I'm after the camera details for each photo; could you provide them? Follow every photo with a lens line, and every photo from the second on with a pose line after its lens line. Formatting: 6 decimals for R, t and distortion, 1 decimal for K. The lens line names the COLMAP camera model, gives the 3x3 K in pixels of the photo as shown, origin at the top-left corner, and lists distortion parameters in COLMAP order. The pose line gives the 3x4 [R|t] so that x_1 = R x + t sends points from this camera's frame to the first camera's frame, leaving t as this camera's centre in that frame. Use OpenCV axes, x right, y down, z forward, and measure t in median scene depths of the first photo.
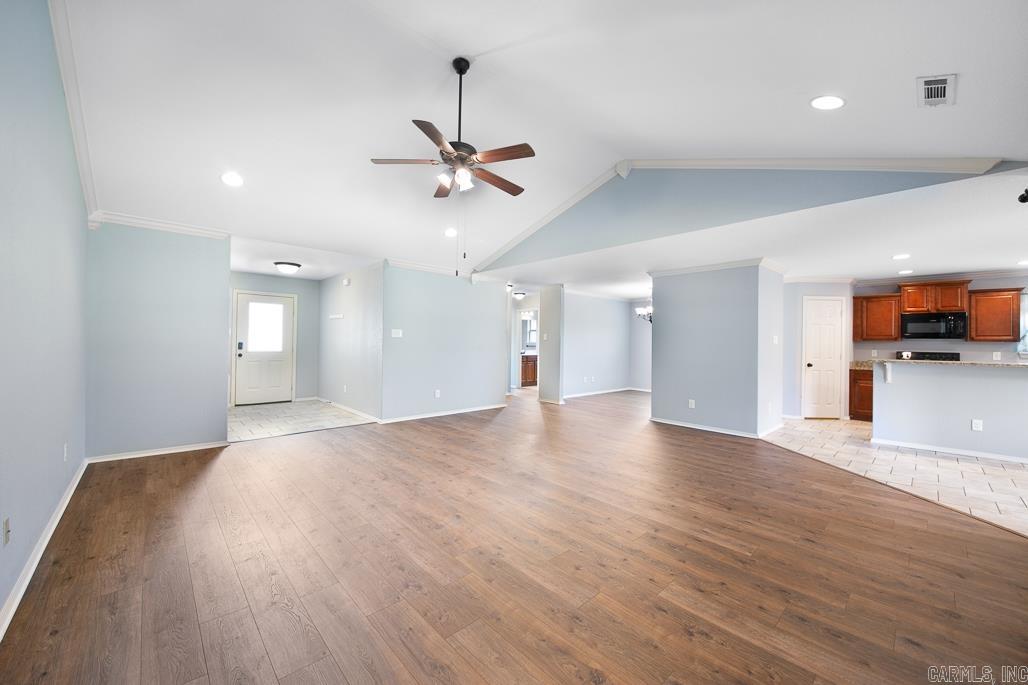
lens RADIAL K [[388.1, 0, 512.4], [0, 388.1, 339.5], [0, 0, 1]] dist [0.000976, -0.010945]
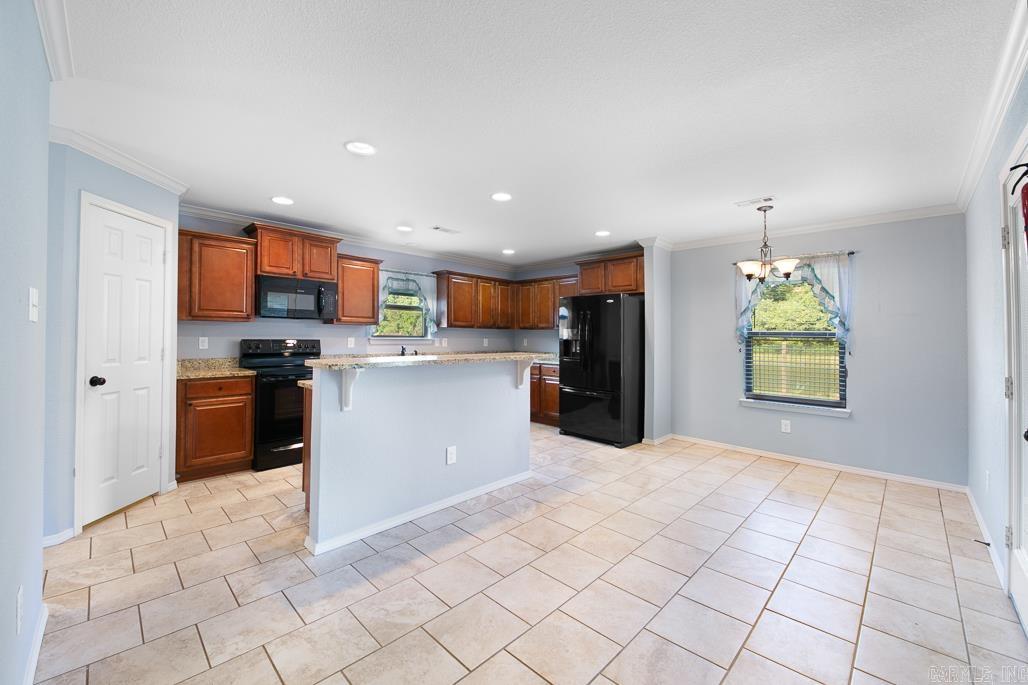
lens RADIAL K [[404.4, 0, 516.3], [0, 404.4, 337.6], [0, 0, 1]] dist [0.000741, -0.013149]
pose [[-0.062790, -0.018656, 0.997852, 0.540466], [-0.019408, 0.999659, 0.017468, 0.014769], [-0.997838, -0.018269, -0.063131, 0.927314]]
